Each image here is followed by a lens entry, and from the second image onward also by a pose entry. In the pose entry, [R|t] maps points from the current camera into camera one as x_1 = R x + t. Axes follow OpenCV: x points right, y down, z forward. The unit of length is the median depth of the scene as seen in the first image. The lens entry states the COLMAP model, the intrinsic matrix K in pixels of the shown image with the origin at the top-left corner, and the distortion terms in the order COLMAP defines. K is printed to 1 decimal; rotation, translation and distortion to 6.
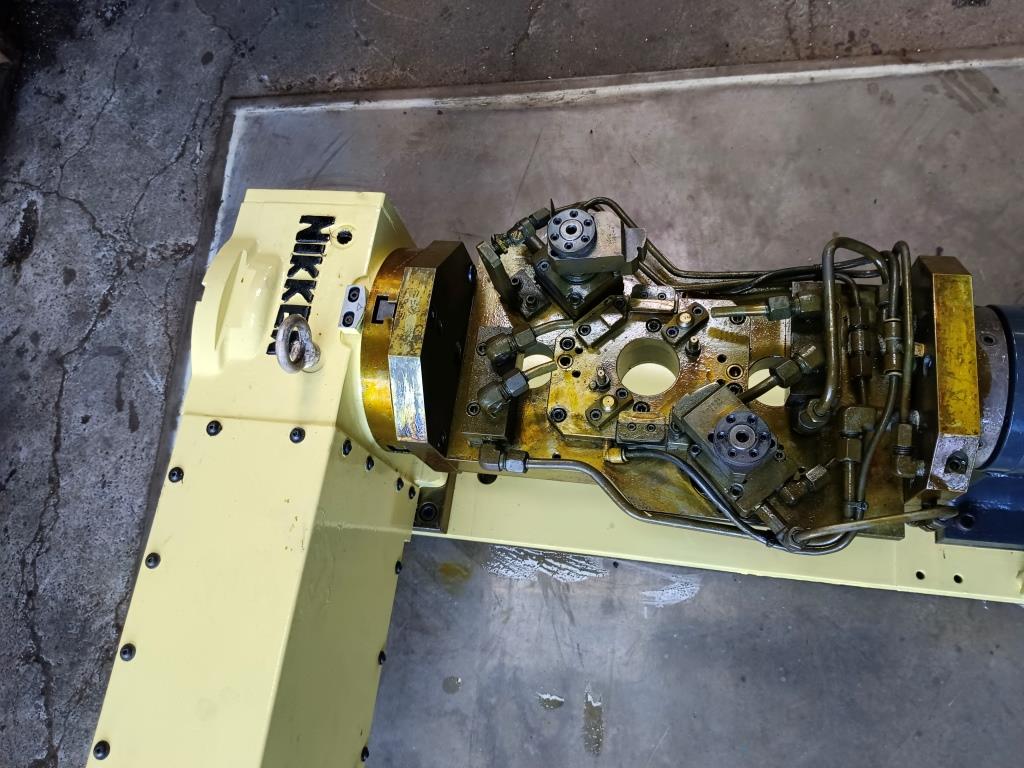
lens RADIAL K [[777.7, 0, 508.2], [0, 777.7, 374.8], [0, 0, 1]] dist [0.033666, -0.073689]
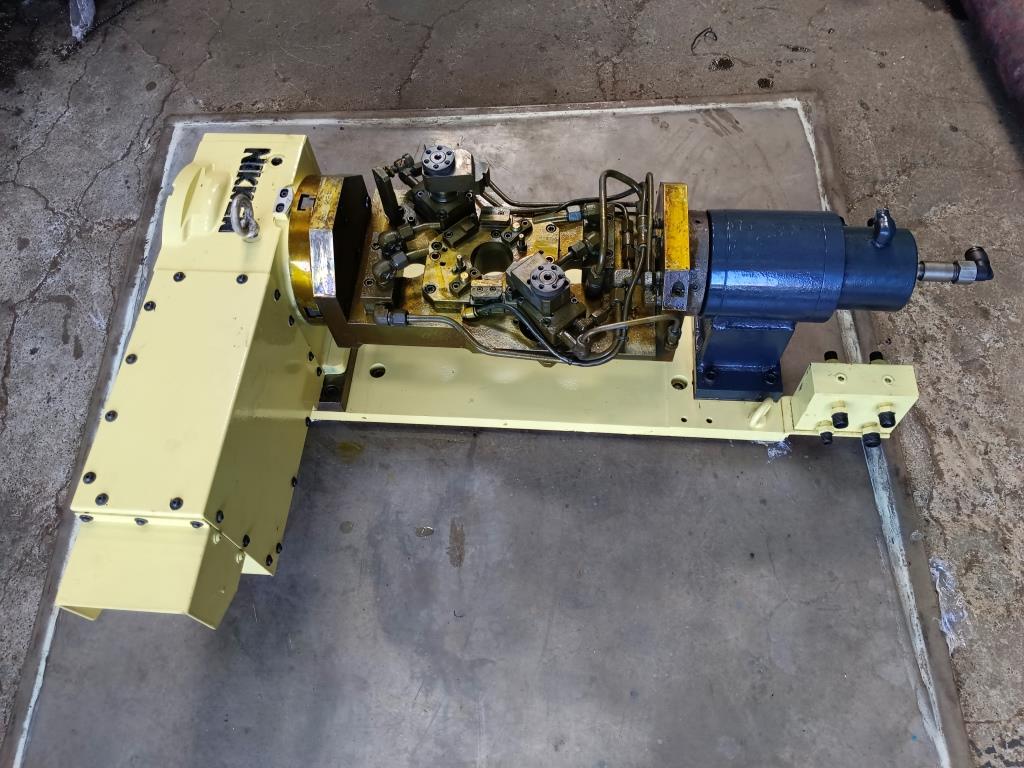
lens RADIAL K [[777.7, 0, 507.5], [0, 777.7, 383.2], [0, 0, 1]] dist [0.033666, -0.073689]
pose [[0.989531, 0.010120, 0.143964, 0.002118], [0.011495, 0.988842, -0.148526, 0.291332], [-0.143861, 0.148626, 0.978373, -0.259647]]
